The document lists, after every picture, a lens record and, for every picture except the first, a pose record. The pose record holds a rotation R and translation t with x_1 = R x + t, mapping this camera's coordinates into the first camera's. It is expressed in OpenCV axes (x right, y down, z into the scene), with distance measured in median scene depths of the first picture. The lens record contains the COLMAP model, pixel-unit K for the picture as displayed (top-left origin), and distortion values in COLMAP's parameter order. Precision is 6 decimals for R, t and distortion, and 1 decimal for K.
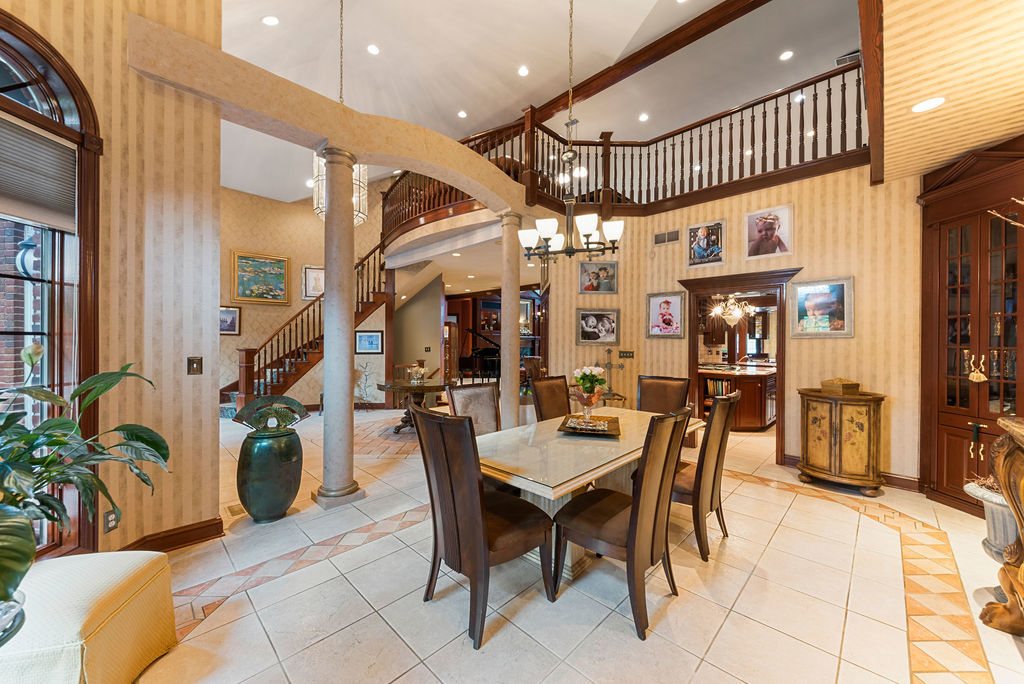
lens RADIAL K [[377.4, 0, 511.7], [0, 377.4, 343.1], [0, 0, 1]] dist [-0.000061, -0.000005]
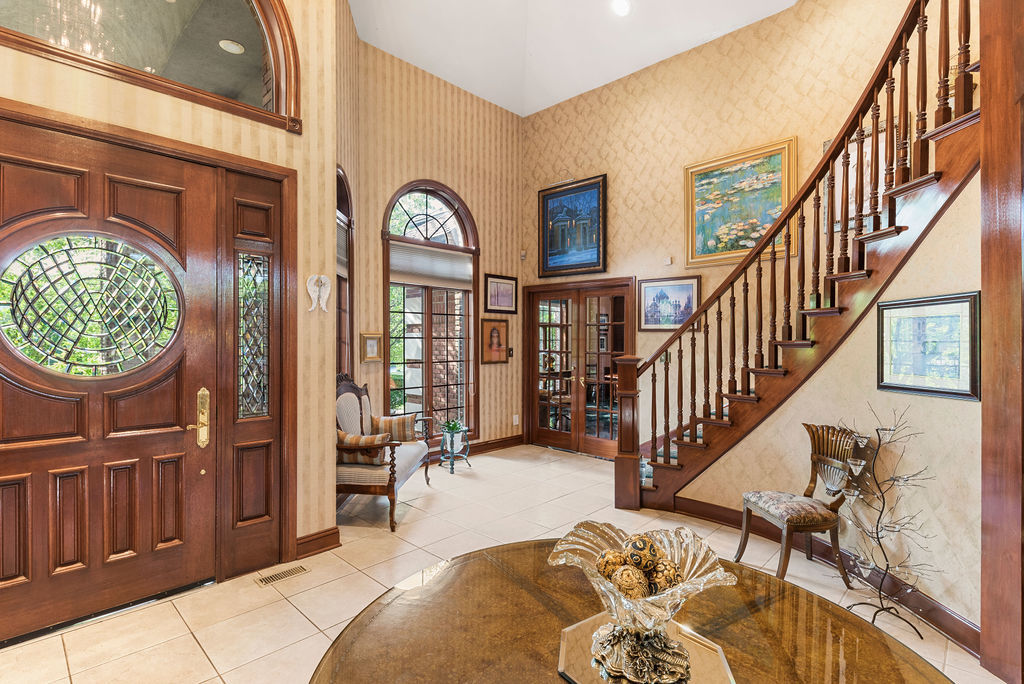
lens RADIAL K [[496.5, 0, 511.7], [0, 496.5, 343.3], [0, 0, 1]] dist [-0.003407, -0.000300]
pose [[0.005293, -0.001303, -0.999985, -0.056752], [0.000024, 0.999999, -0.001303, -0.003814], [0.999986, -0.000017, 0.005293, 0.739142]]
